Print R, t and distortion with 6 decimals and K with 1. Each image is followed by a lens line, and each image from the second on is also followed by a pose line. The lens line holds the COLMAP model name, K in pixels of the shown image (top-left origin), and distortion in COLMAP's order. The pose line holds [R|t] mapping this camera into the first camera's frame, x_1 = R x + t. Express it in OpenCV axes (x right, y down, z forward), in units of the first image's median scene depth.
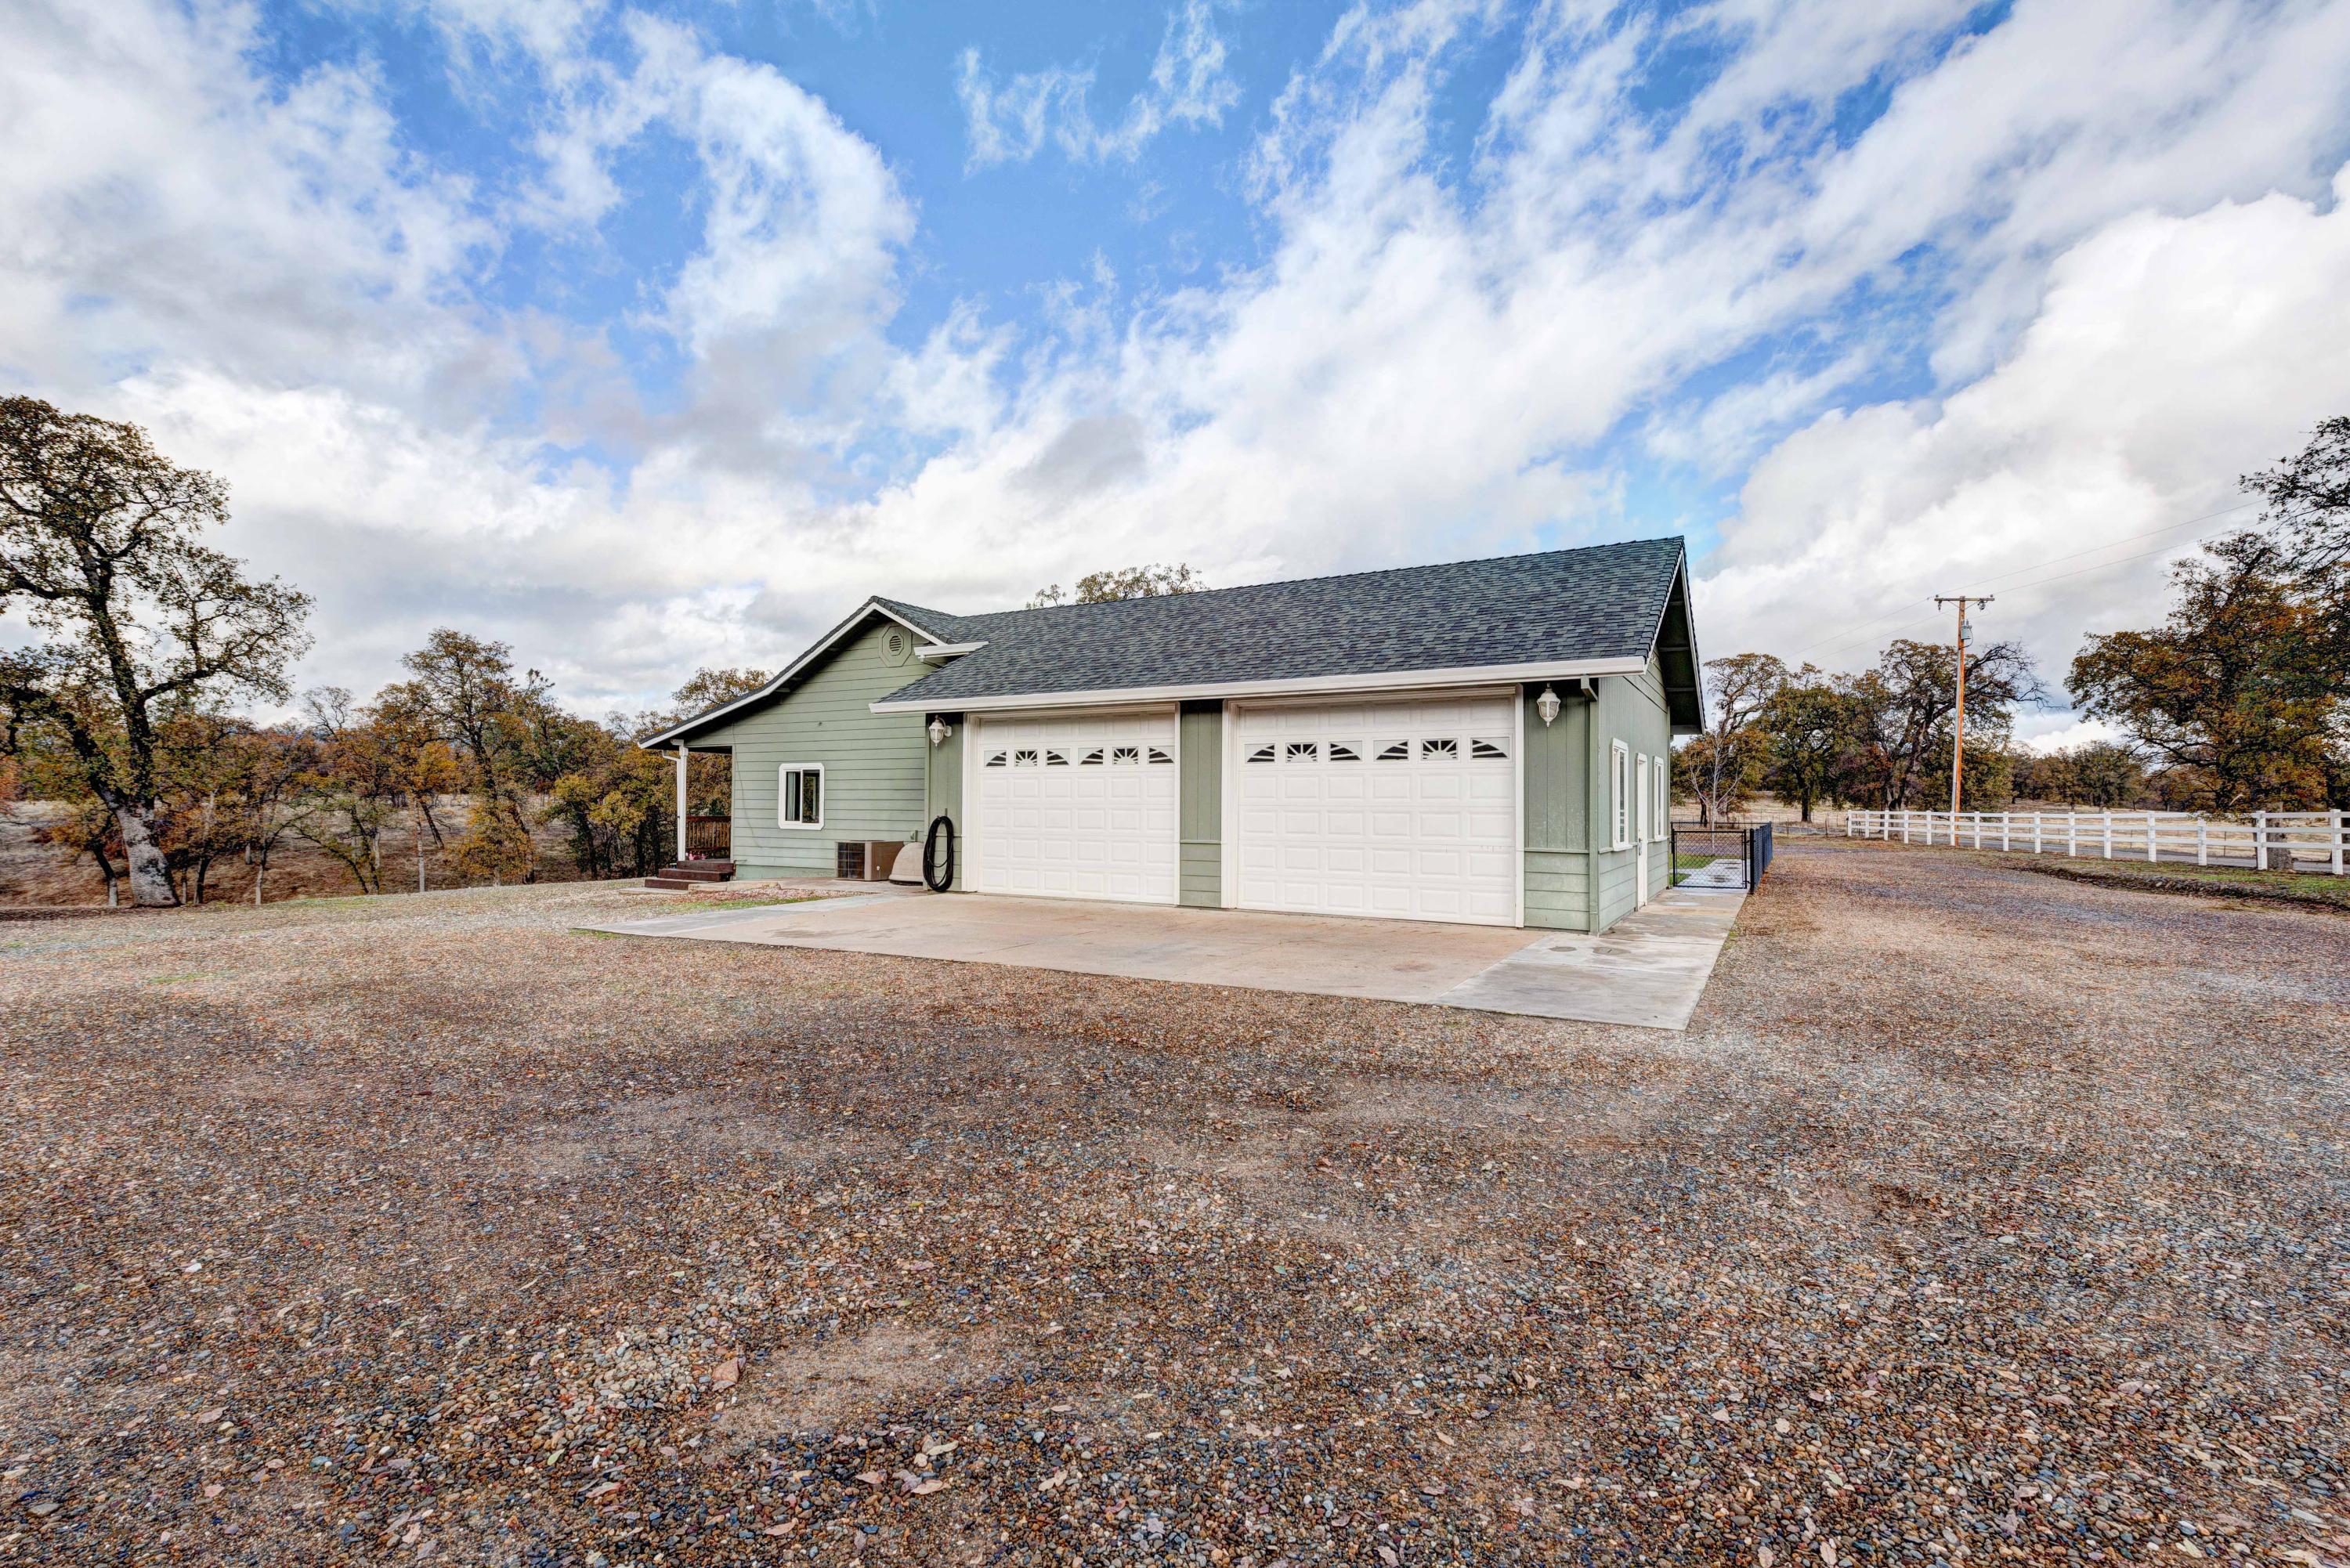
lens RADIAL K [[979.8, 0, 1175.0], [0, 979.8, 784.0], [0, 0, 1]] dist [-0.003071, -0.000766]
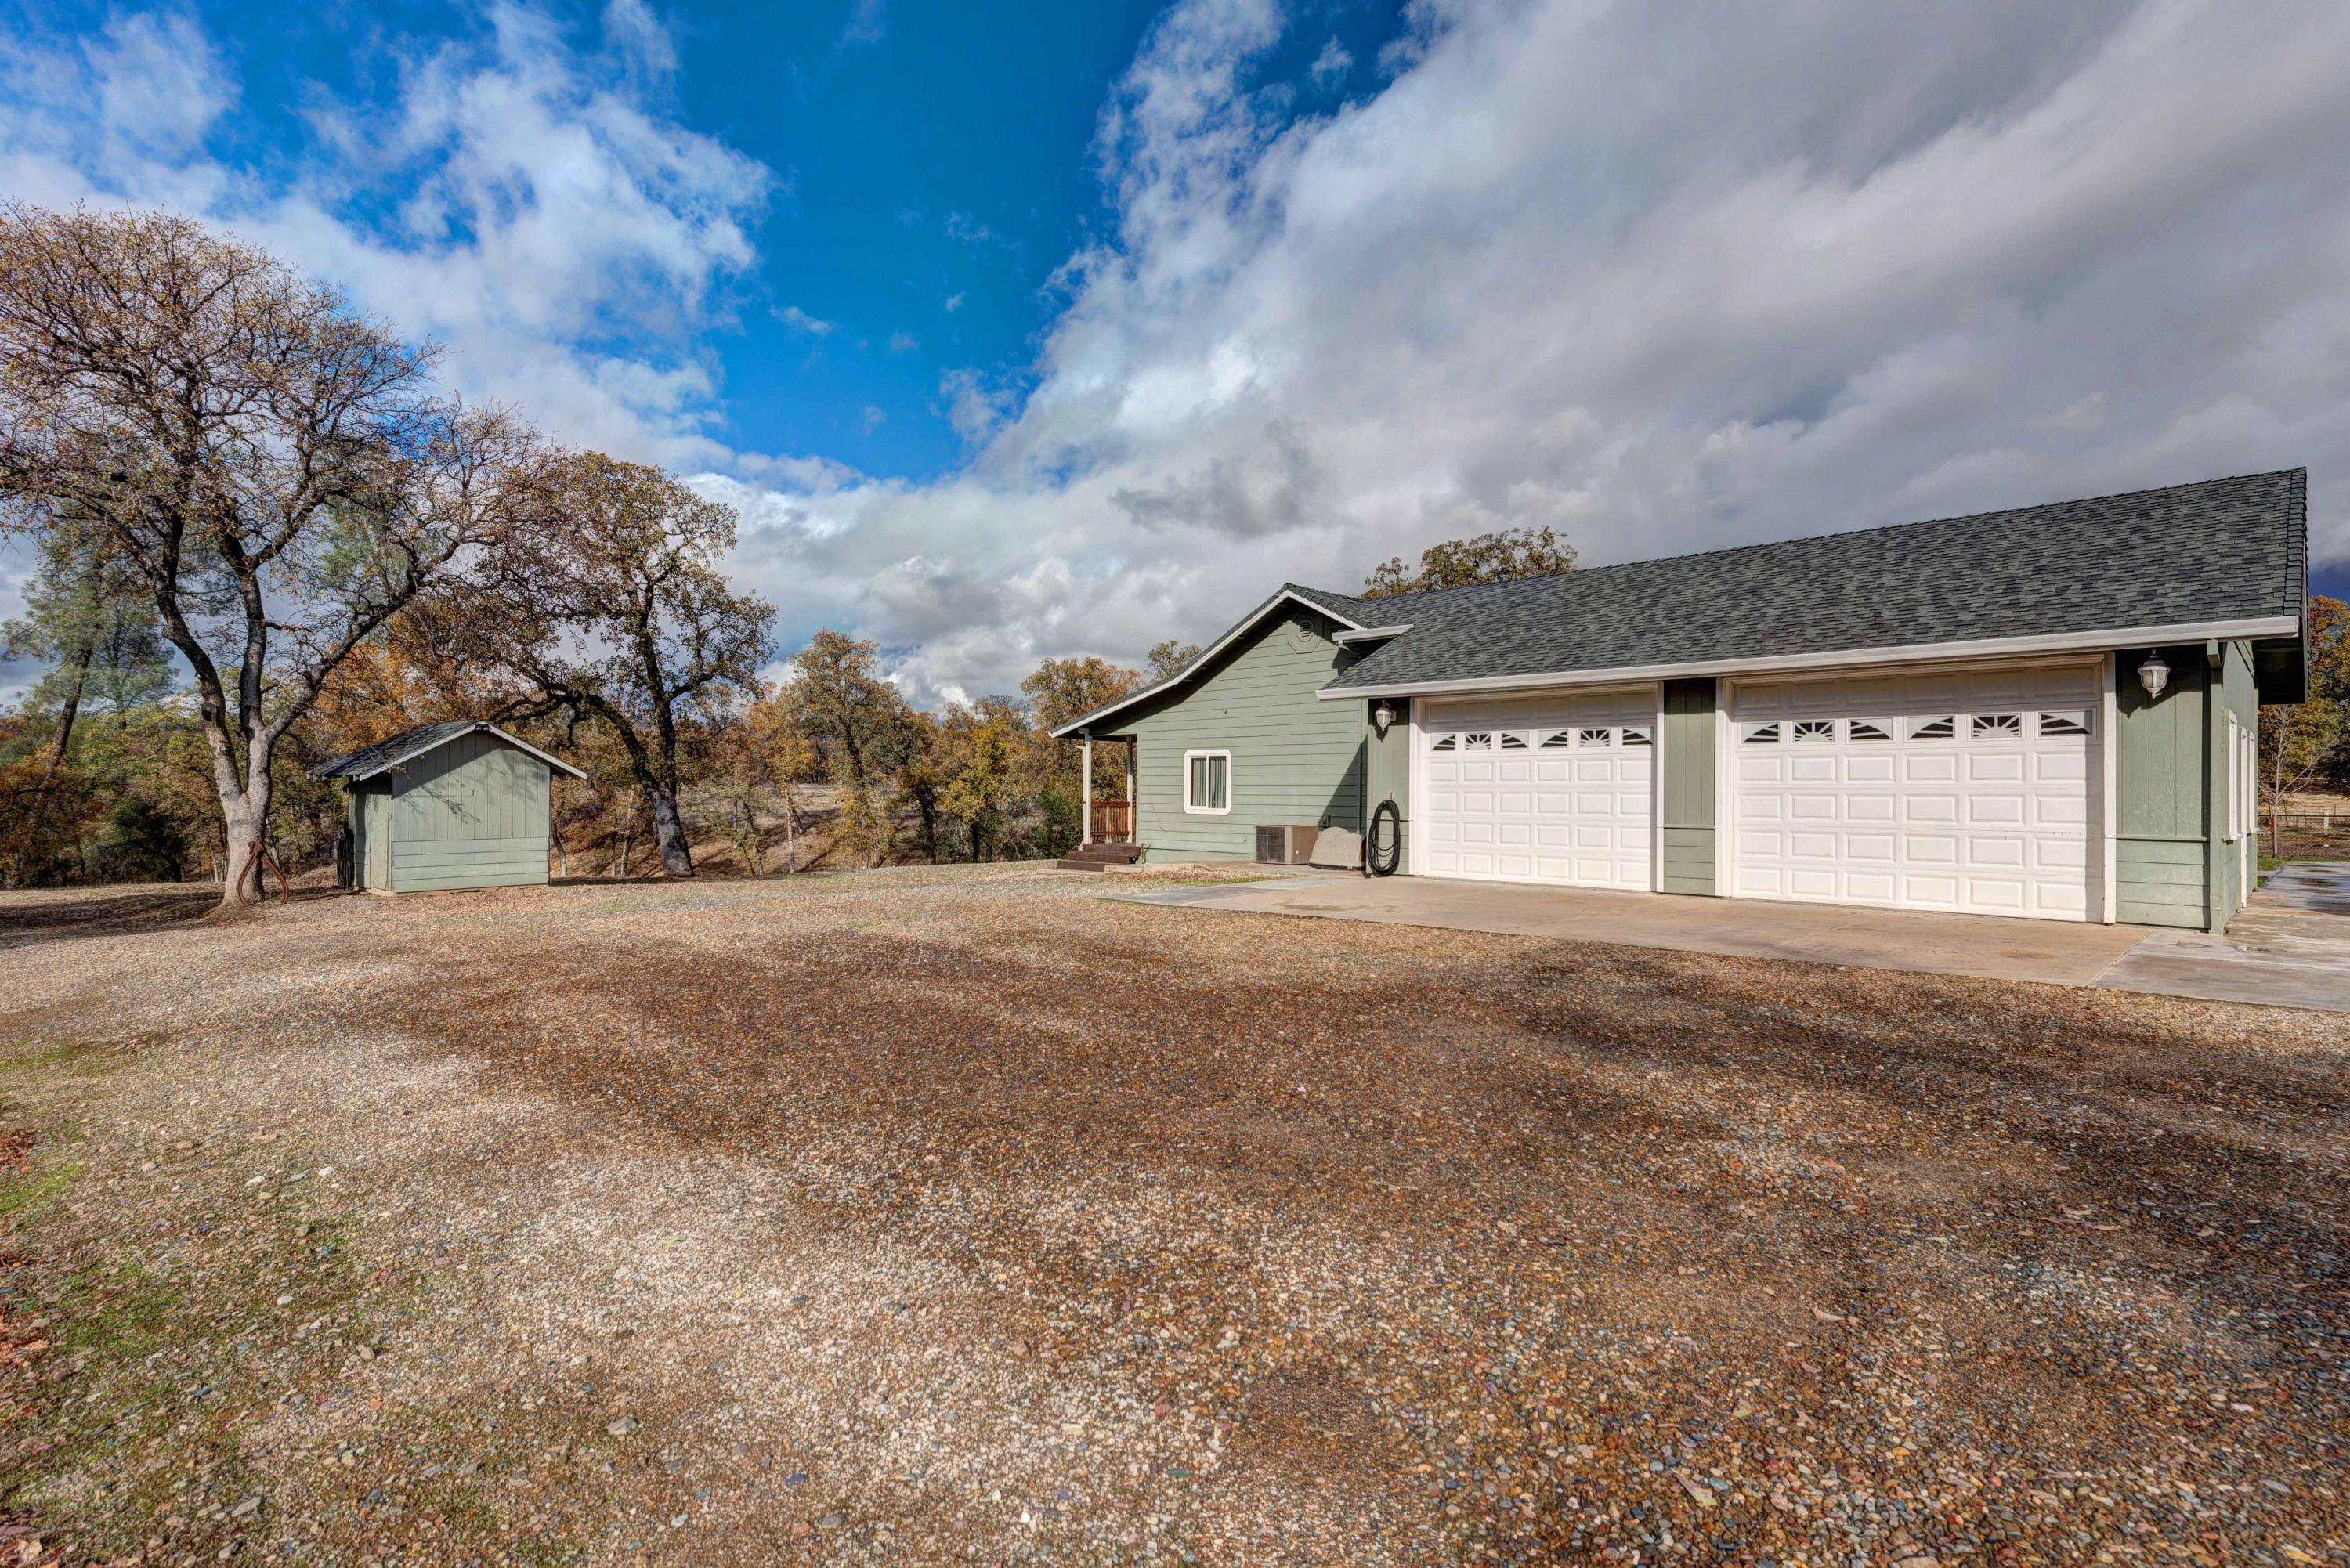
lens RADIAL K [[1073.7, 0, 1175.0], [0, 1073.7, 784.0], [0, 0, 1]] dist [0.001268, -0.005207]
pose [[0.965730, -0.000491, -0.259548, -0.136272], [0.002939, 0.999955, 0.009046, 0.004704], [0.259532, -0.009499, 0.965688, -0.103120]]
